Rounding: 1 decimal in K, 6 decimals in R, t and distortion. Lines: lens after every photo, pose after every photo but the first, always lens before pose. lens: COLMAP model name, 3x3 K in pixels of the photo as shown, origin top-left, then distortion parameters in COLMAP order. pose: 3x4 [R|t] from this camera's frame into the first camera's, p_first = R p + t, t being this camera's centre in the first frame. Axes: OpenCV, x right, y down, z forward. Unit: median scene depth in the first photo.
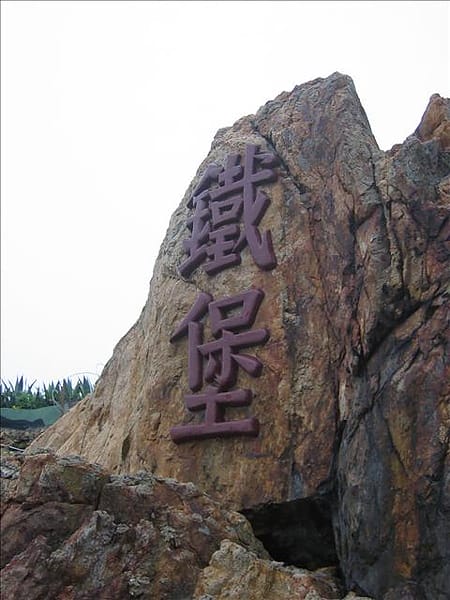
lens RADIAL K [[805.5, 0, 222.1], [0, 805.5, 299.2], [0, 0, 1]] dist [-0.131105, 0.000000]
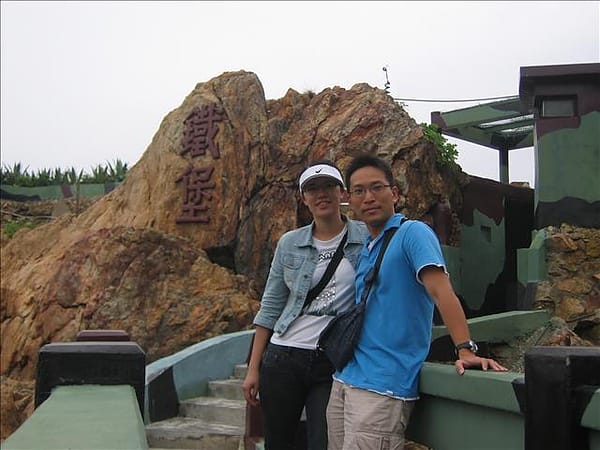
lens RADIAL K [[805.5, 0, 300.3], [0, 805.5, 224.6], [0, 0, 1]] dist [-0.131105, 0.000000]
pose [[0.979393, 0.048122, 0.196145, -0.185808], [-0.084071, 0.980195, 0.179305, -0.334343], [-0.183631, -0.192100, 0.964042, -1.664792]]
